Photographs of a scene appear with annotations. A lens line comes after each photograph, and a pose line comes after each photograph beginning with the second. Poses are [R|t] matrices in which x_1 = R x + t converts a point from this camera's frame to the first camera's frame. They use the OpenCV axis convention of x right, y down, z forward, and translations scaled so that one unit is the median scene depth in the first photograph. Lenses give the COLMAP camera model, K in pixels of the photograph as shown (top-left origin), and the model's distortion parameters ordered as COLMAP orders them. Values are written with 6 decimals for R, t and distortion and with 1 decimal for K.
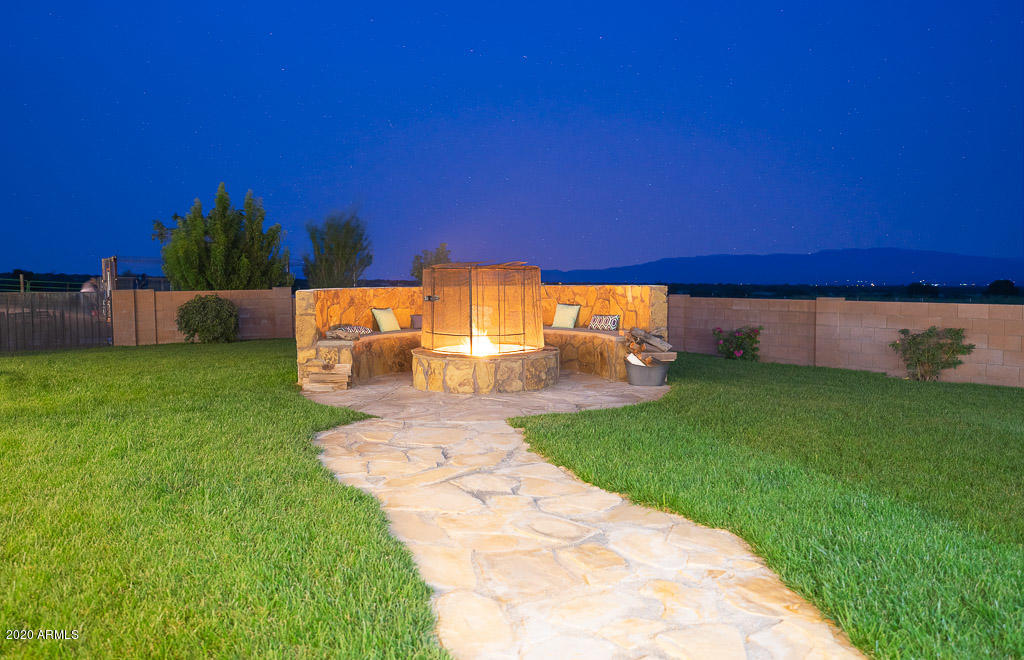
lens RADIAL K [[804.7, 0, 511.4], [0, 804.7, 329.2], [0, 0, 1]] dist [-0.000240, 0.000040]
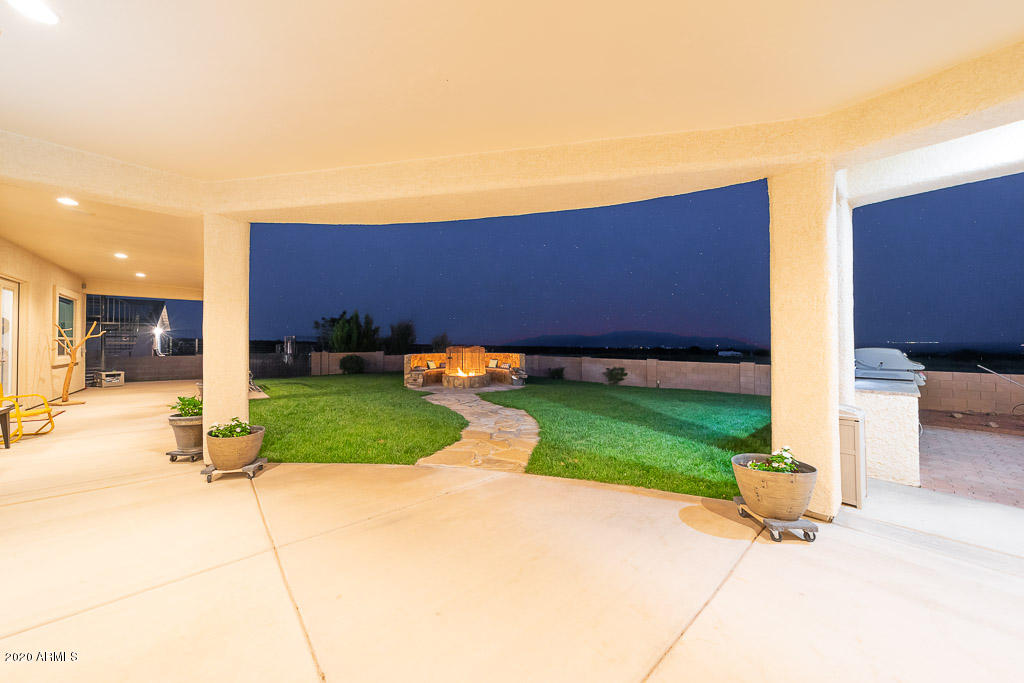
lens RADIAL K [[353.0, 0, 508.5], [0, 353.0, 337.0], [0, 0, 1]] dist [0.000001, 0.000000]
pose [[0.994905, 0.008184, 0.100484, -0.008445], [0.000695, 0.996119, -0.088016, 0.001562], [-0.100814, 0.087637, 0.991038, -0.327236]]
